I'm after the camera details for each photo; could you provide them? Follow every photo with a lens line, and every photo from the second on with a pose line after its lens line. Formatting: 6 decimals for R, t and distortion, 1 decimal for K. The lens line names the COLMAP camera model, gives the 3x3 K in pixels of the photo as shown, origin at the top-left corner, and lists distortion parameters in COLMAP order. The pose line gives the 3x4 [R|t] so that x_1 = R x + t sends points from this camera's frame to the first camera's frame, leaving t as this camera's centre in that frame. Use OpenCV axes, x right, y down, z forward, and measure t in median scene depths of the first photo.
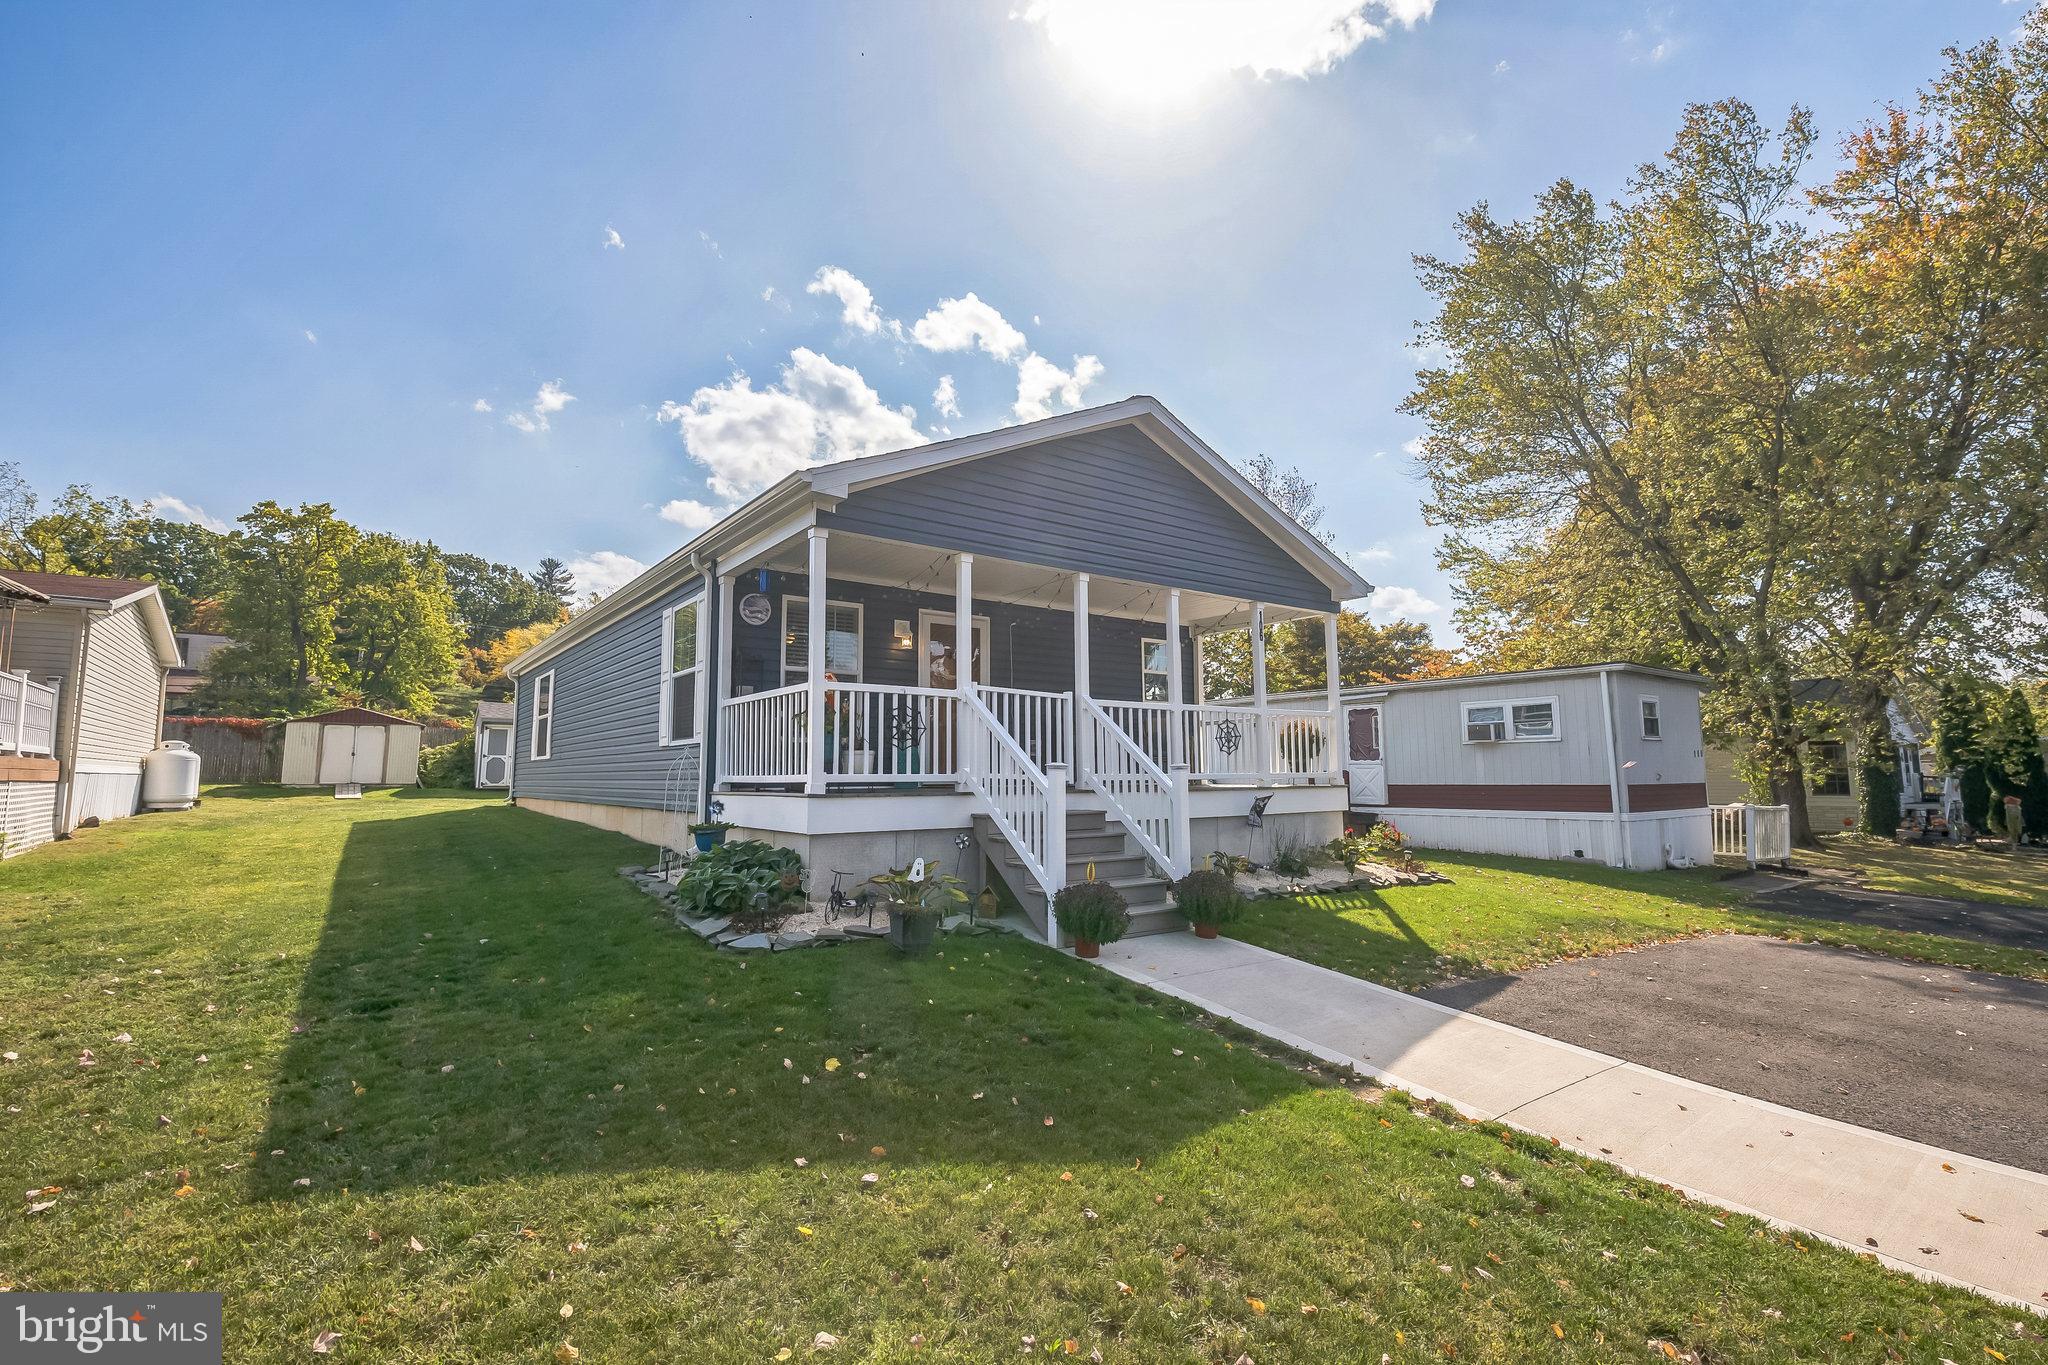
lens RADIAL K [[910.5, 0, 1026.9], [0, 910.5, 680.8], [0, 0, 1]] dist [0.045250, -0.028654]
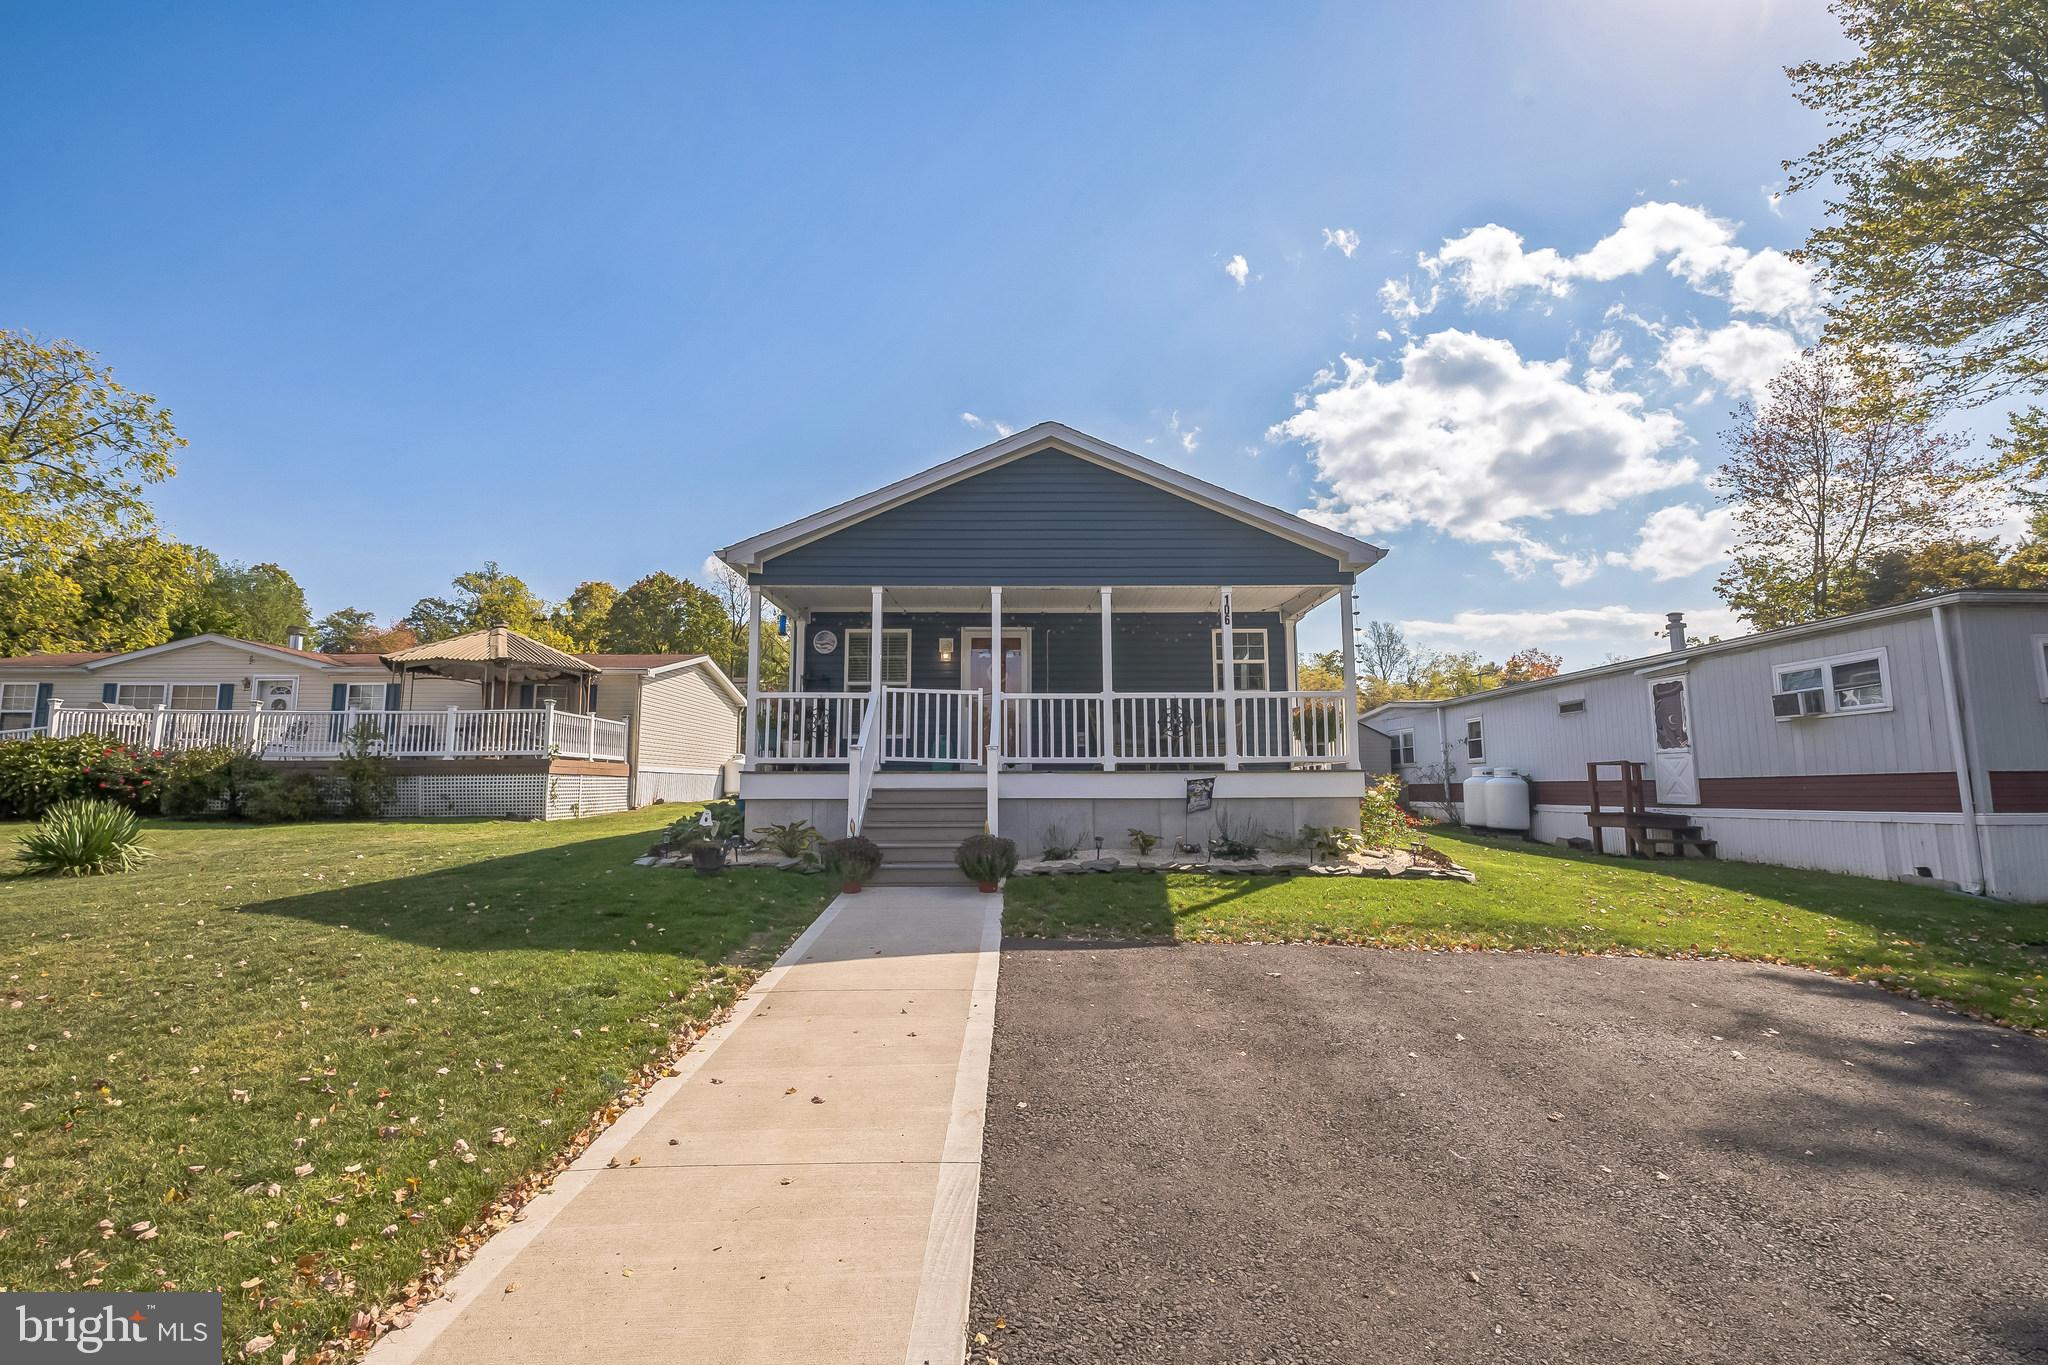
lens RADIAL K [[907.4, 0, 1025.7], [0, 907.4, 684.4], [0, 0, 1]] dist [0.044844, -0.028239]
pose [[0.809249, -0.064585, -0.583905, 0.555991], [0.059624, 0.997836, -0.027735, 0.030736], [0.584432, -0.012370, 0.811348, 0.054472]]
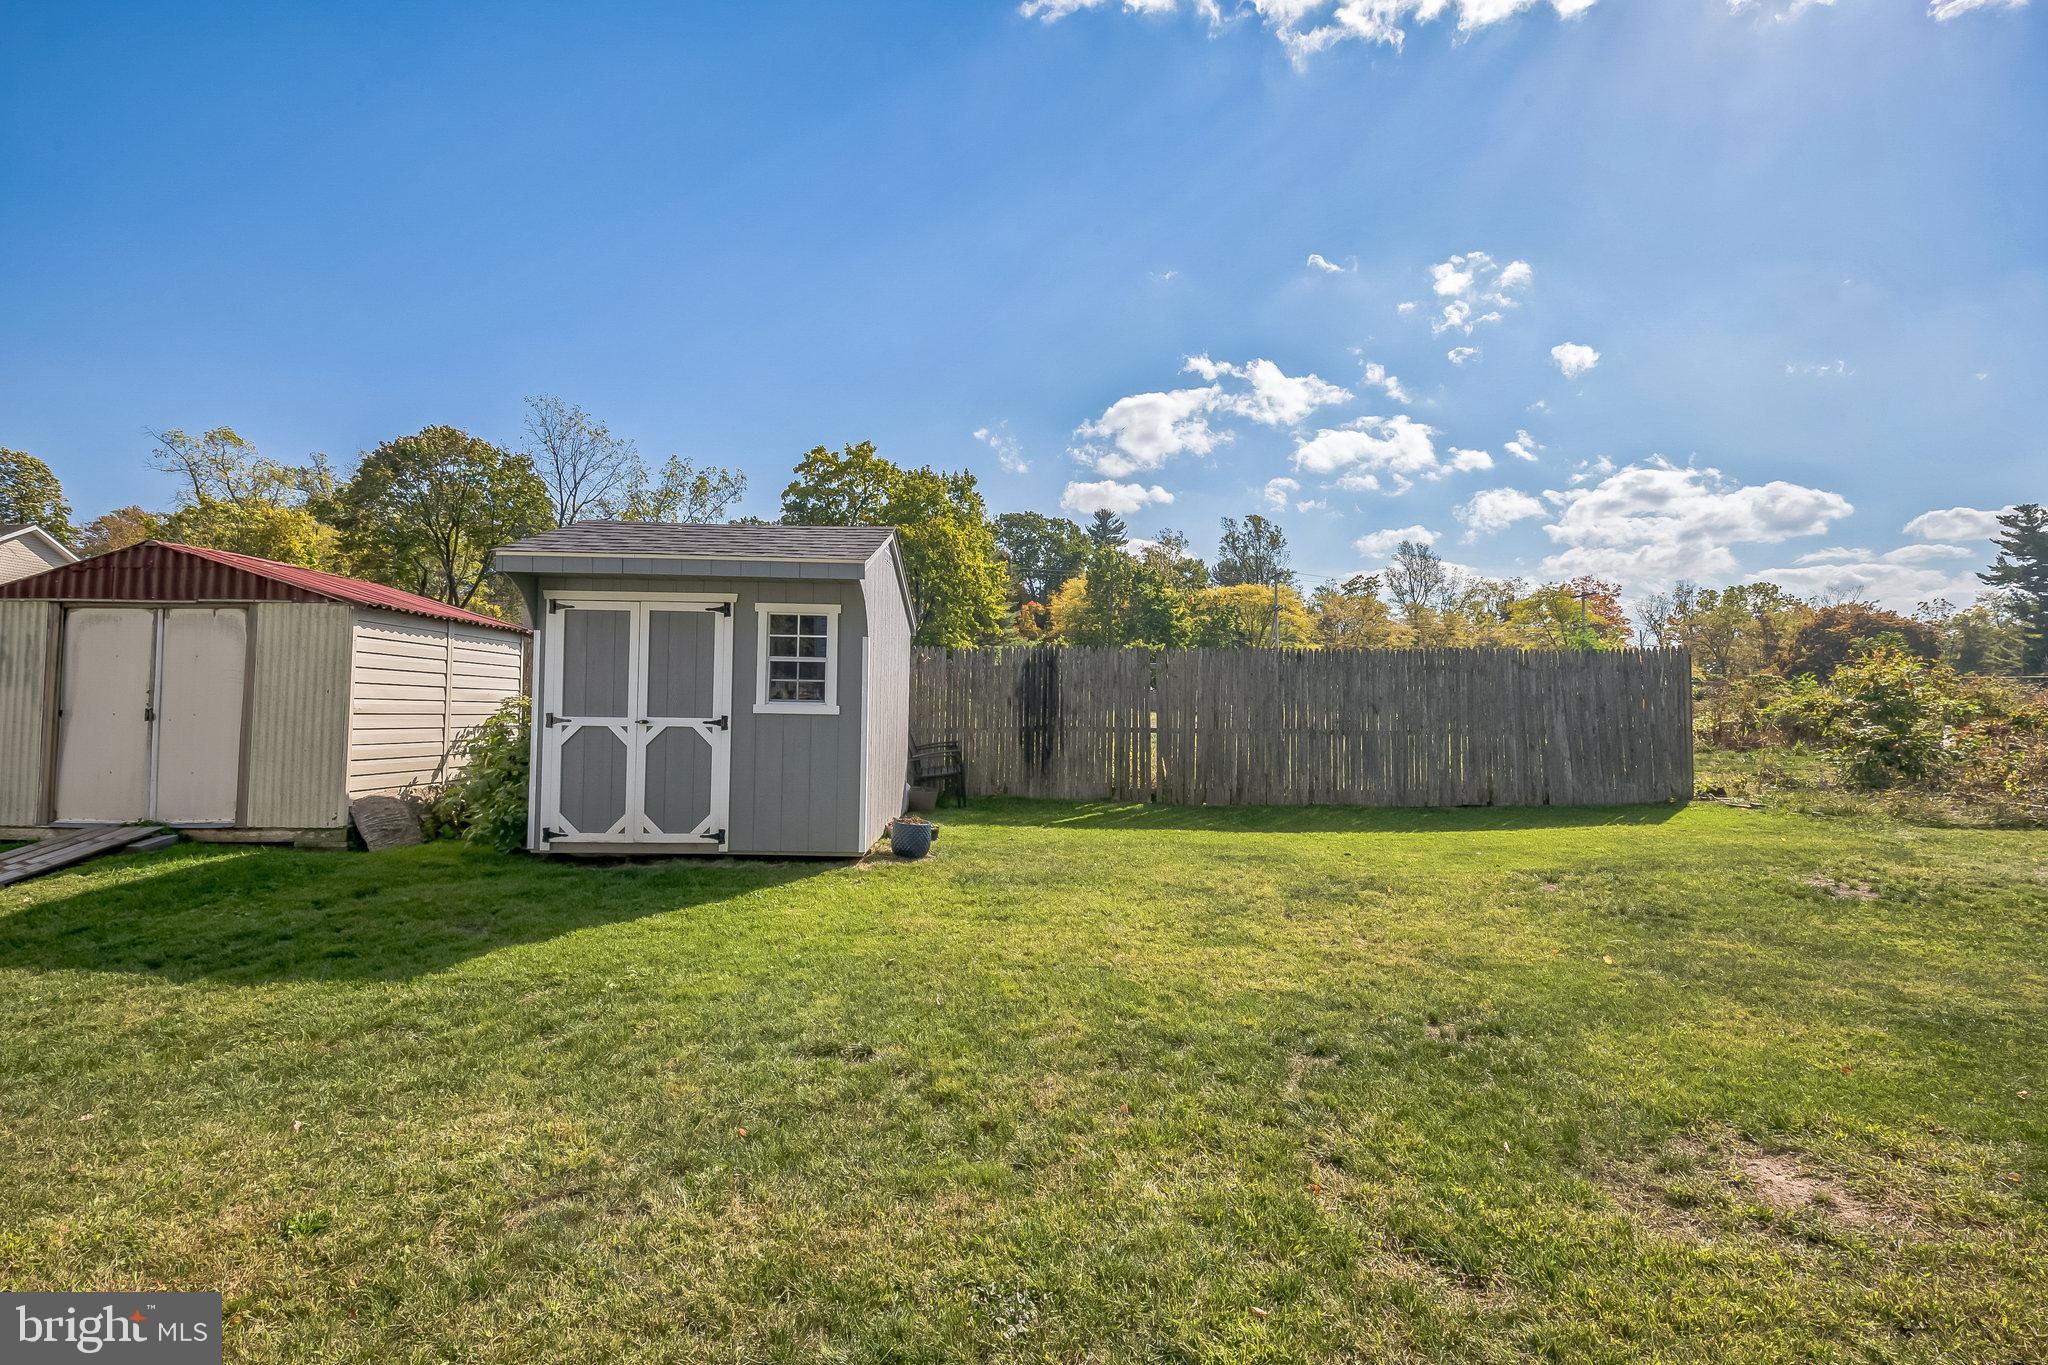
lens RADIAL K [[910.5, 0, 1026.9], [0, 910.5, 680.8], [0, 0, 1]] dist [0.045250, -0.028654]
pose [[0.832156, -0.024301, -0.554009, -0.688648], [0.051564, 0.998102, 0.033671, 0.142029], [0.552139, -0.056586, 0.831830, 1.780617]]
